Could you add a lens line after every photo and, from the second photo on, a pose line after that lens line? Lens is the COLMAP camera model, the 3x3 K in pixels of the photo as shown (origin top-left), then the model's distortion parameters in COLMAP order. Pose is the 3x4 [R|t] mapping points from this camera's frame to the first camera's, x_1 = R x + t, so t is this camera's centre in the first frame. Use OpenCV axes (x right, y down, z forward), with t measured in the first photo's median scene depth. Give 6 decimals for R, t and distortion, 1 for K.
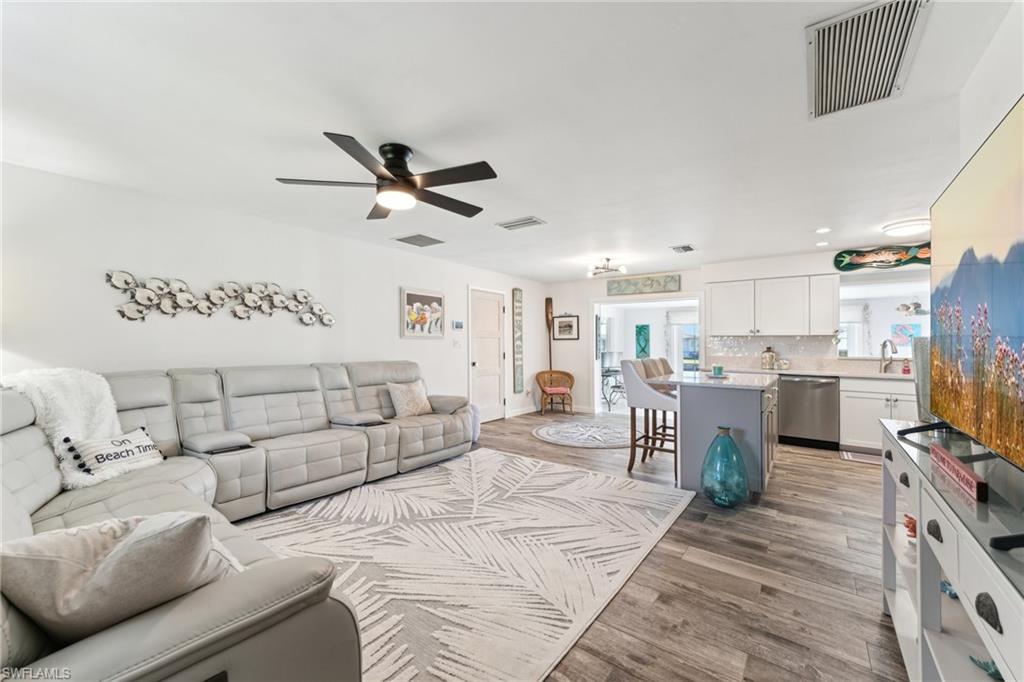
lens RADIAL K [[416.0, 0, 512.0], [0, 416.0, 341.0], [0, 0, 1]] dist [-0.009956, 0.000032]
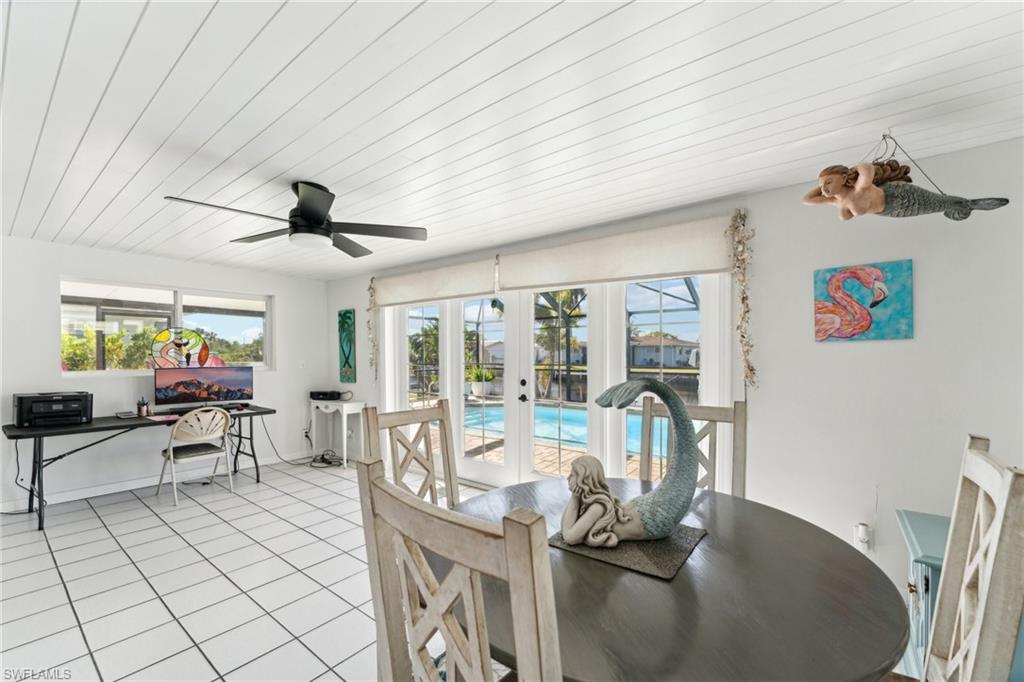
lens RADIAL K [[414.6, 0, 513.2], [0, 414.6, 351.1], [0, 0, 1]] dist [-0.001669, -0.000185]
pose [[0.999386, -0.004881, -0.034690, 1.085689], [0.005105, 0.999967, 0.006369, 0.016570], [0.034658, -0.006542, 0.999378, 1.064469]]
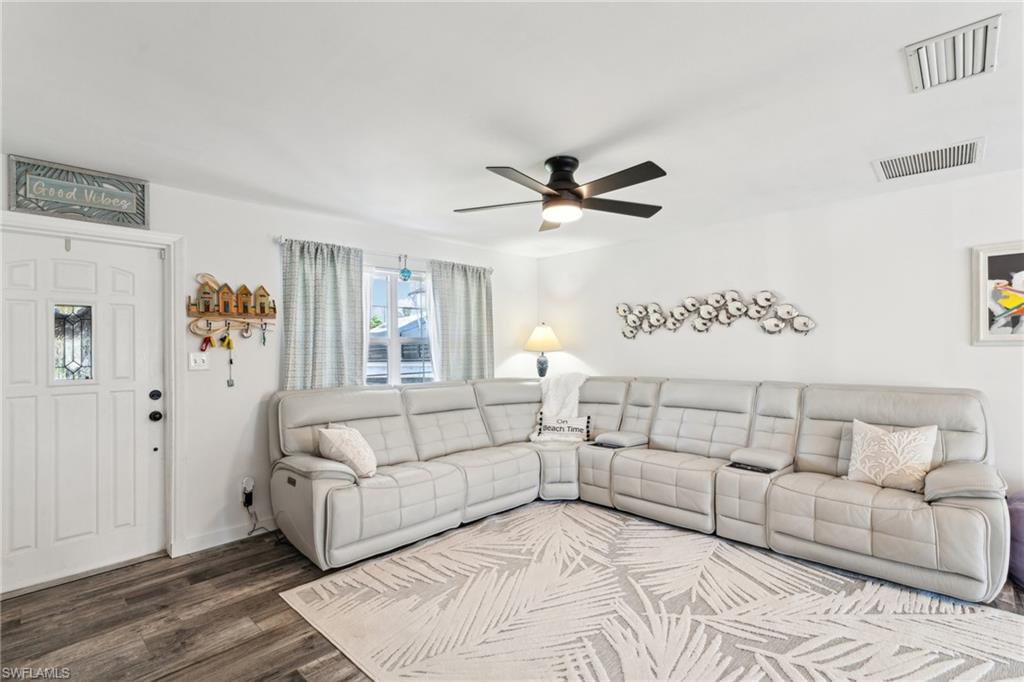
lens RADIAL K [[491.9, 0, 514.4], [0, 491.9, 345.2], [0, 0, 1]] dist [0.014978, -0.000367]
pose [[-0.131616, -0.009004, -0.991260, 0.420236], [0.020918, 0.999711, -0.011859, -0.011301], [0.991080, -0.022296, -0.131389, 0.498537]]
